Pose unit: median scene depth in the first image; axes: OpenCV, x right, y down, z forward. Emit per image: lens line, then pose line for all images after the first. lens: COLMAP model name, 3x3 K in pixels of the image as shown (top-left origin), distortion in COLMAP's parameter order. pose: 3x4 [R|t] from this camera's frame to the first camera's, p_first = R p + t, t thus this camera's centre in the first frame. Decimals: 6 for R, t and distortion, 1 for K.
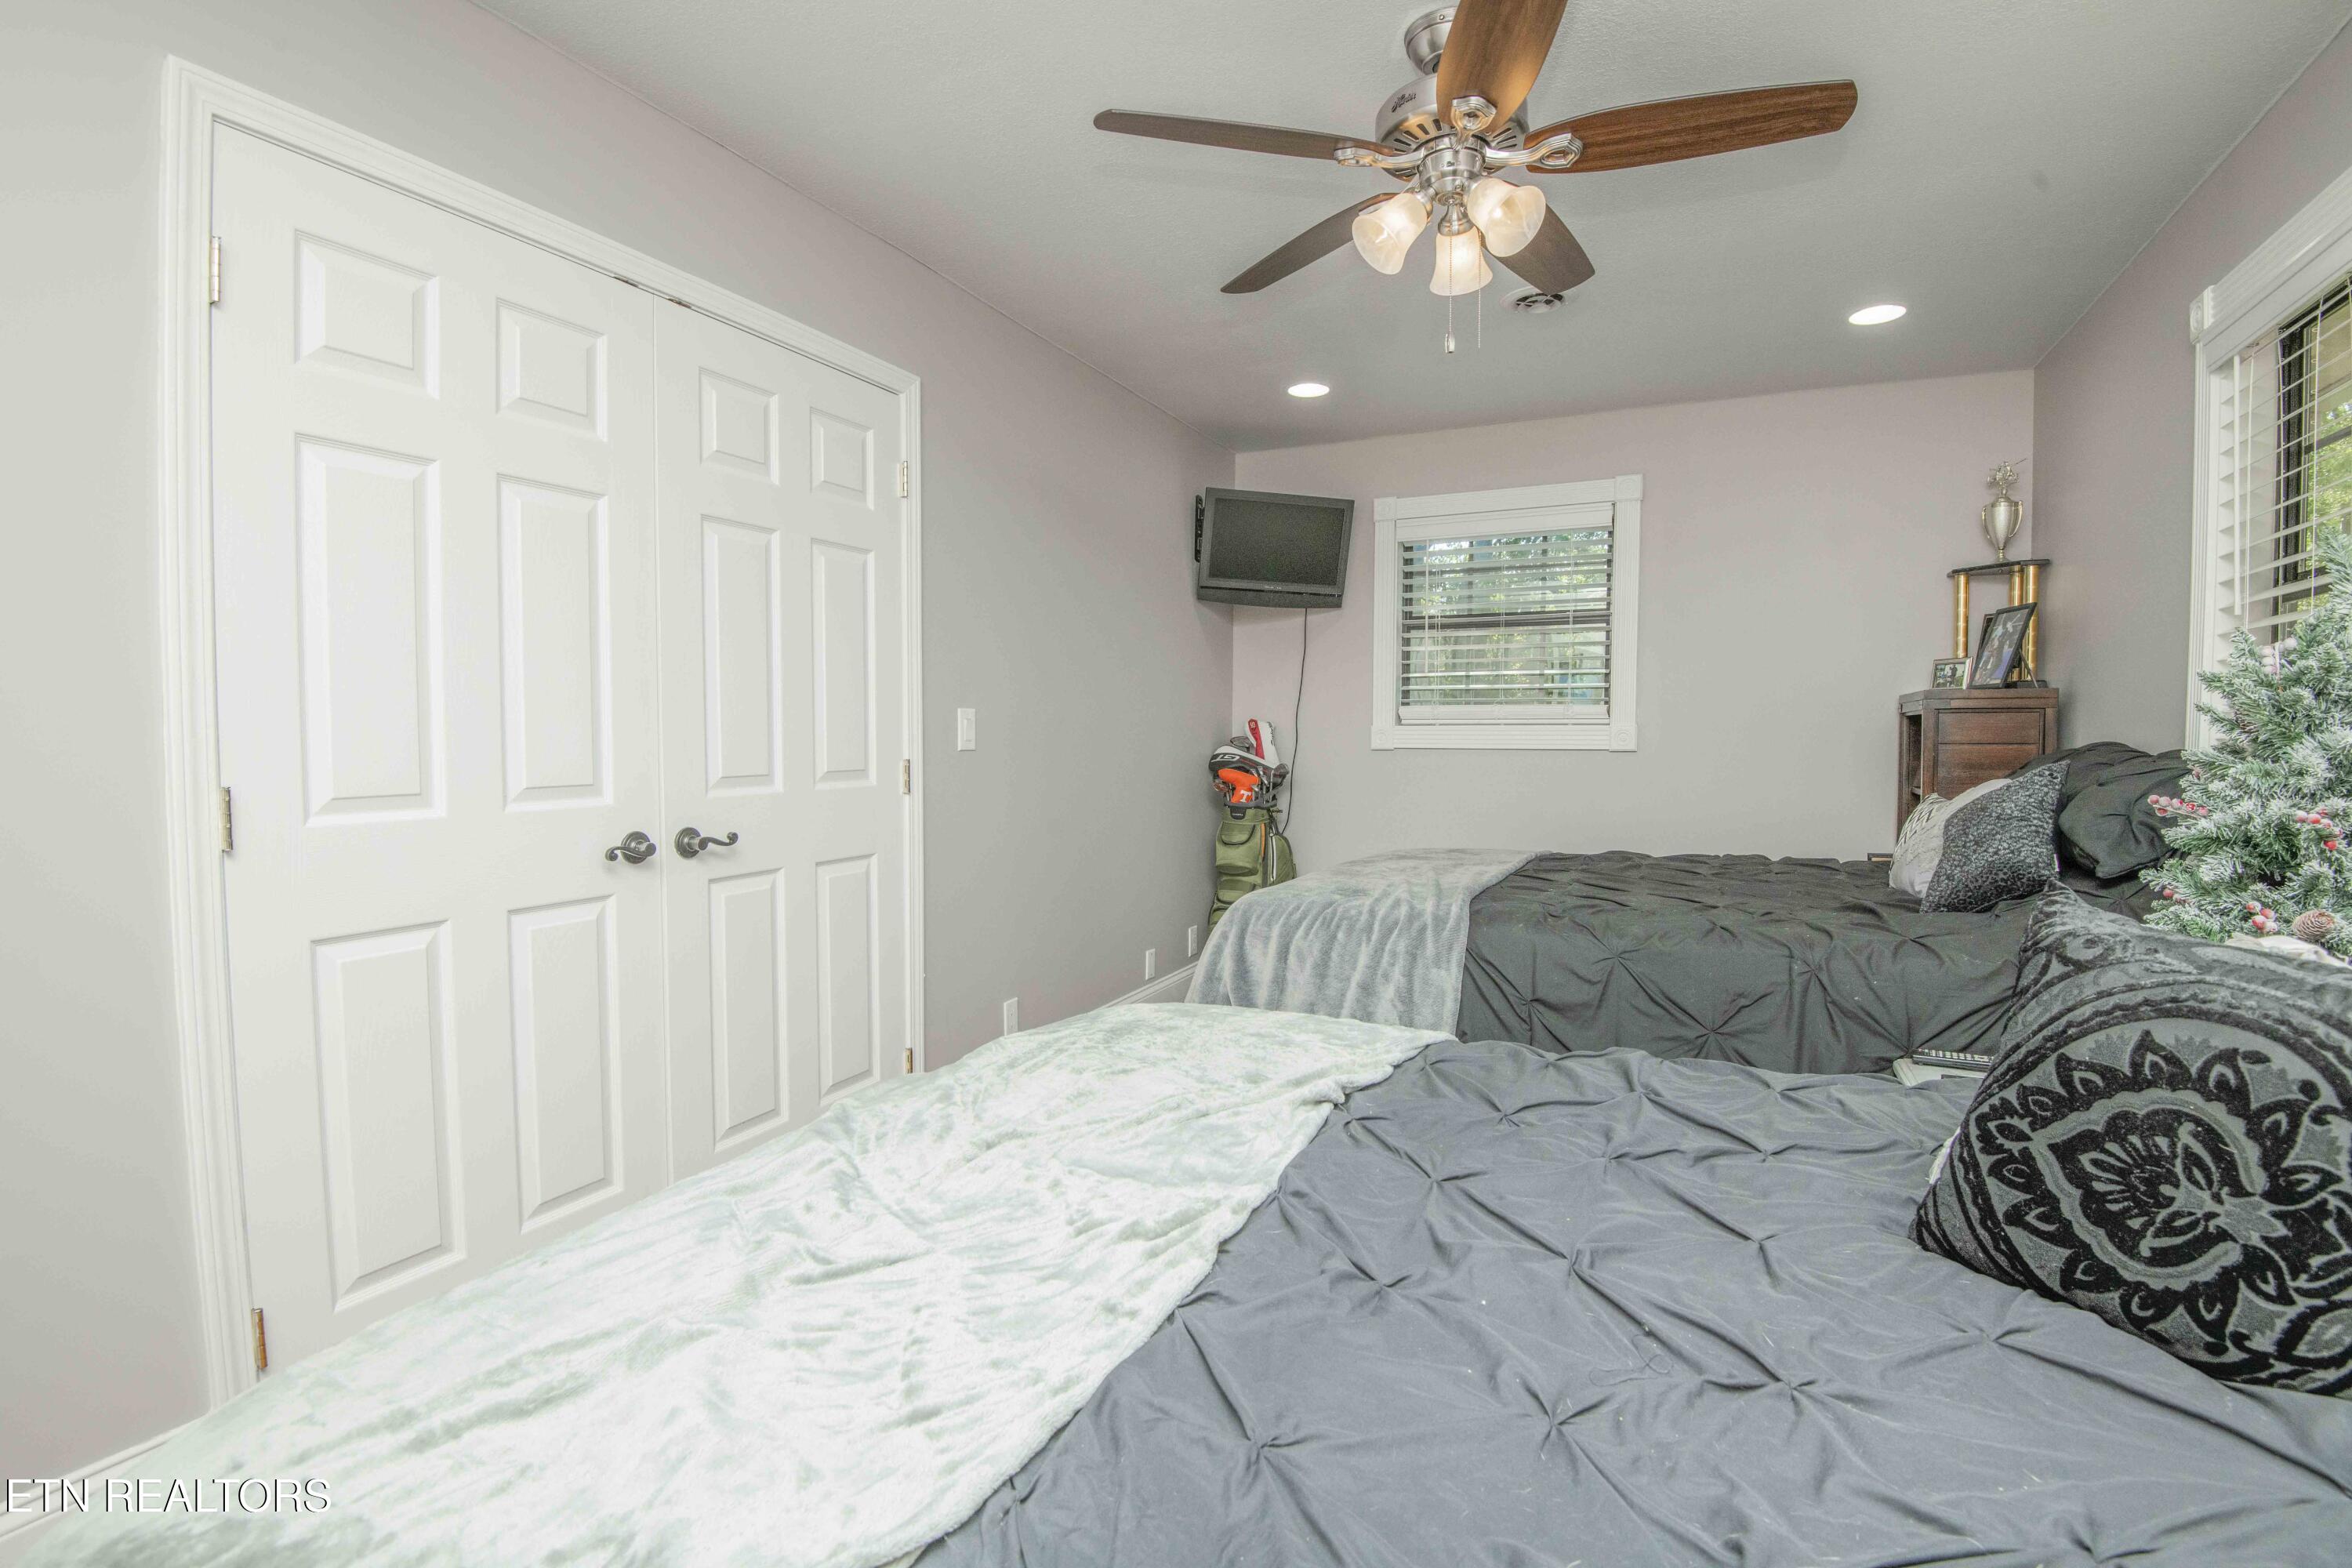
lens RADIAL K [[1085.4, 0, 1183.4], [0, 1085.4, 785.6], [0, 0, 1]] dist [-0.003383, -0.026139]
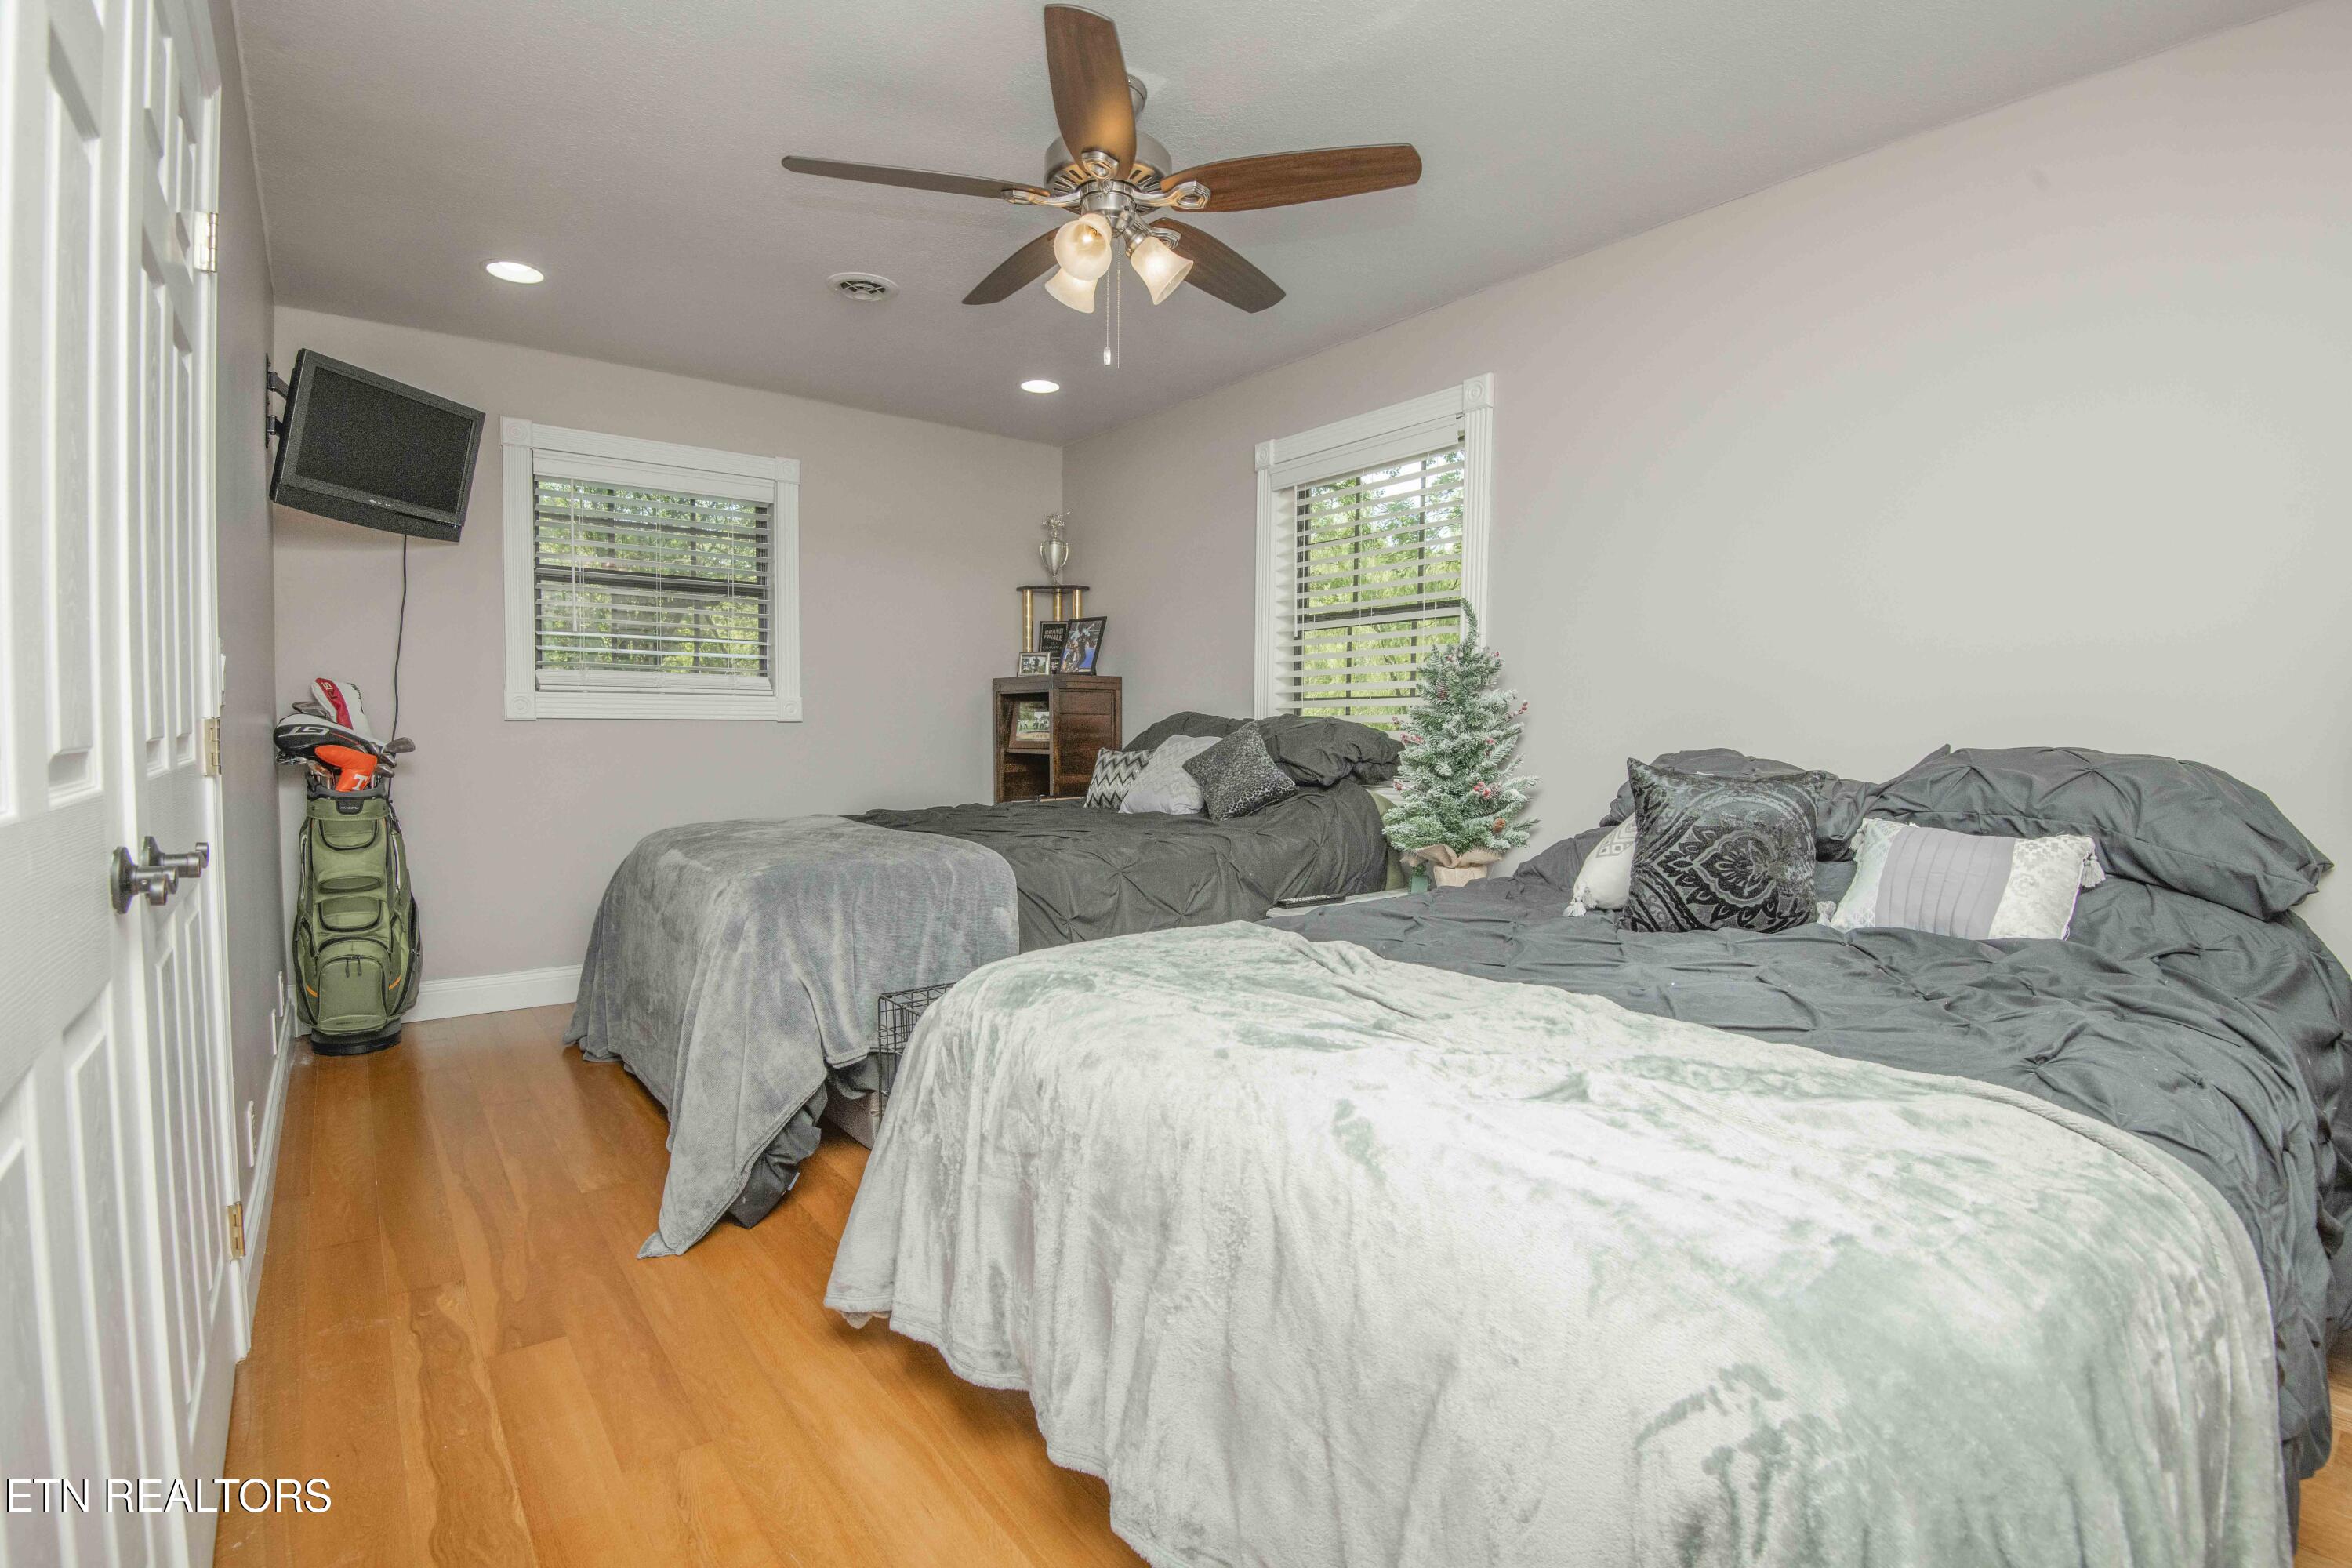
lens RADIAL K [[1085.4, 0, 1183.4], [0, 1085.4, 785.6], [0, 0, 1]] dist [-0.003383, -0.026139]
pose [[0.455758, -0.046173, 0.888906, -0.418205], [0.035624, 0.998800, 0.033616, 0.010046], [-0.889391, 0.016345, 0.456855, 0.211432]]
